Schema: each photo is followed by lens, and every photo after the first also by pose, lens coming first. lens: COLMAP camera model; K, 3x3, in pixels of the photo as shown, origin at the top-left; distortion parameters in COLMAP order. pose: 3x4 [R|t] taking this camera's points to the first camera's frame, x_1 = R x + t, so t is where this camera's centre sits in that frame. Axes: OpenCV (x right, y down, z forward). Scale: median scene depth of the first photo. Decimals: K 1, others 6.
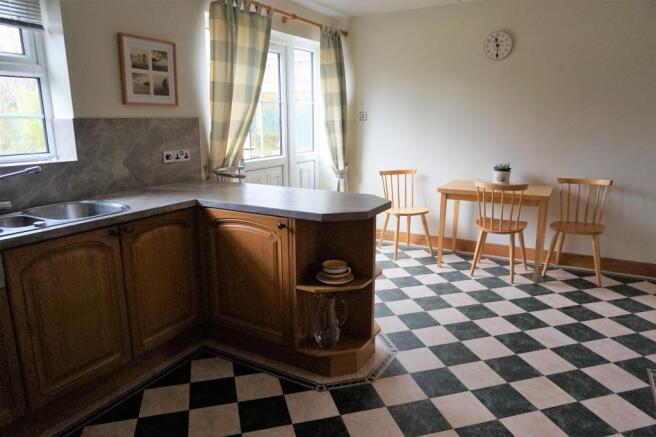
lens RADIAL K [[446.1, 0, 325.8], [0, 446.1, 219.6], [0, 0, 1]] dist [-0.025104, 0.000086]
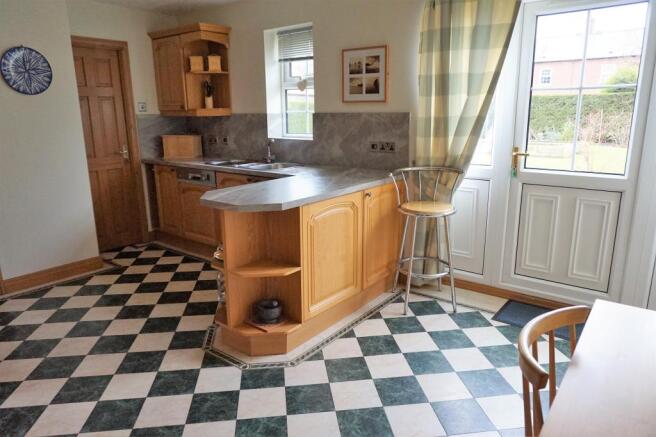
lens RADIAL K [[446.1, 0, 325.8], [0, 446.1, 219.6], [0, 0, 1]] dist [-0.025104, 0.000086]
pose [[-0.148891, 0.229503, -0.961852, 0.885846], [-0.217666, 0.941230, 0.258277, -0.249525], [0.964600, 0.247818, -0.090185, 1.097247]]
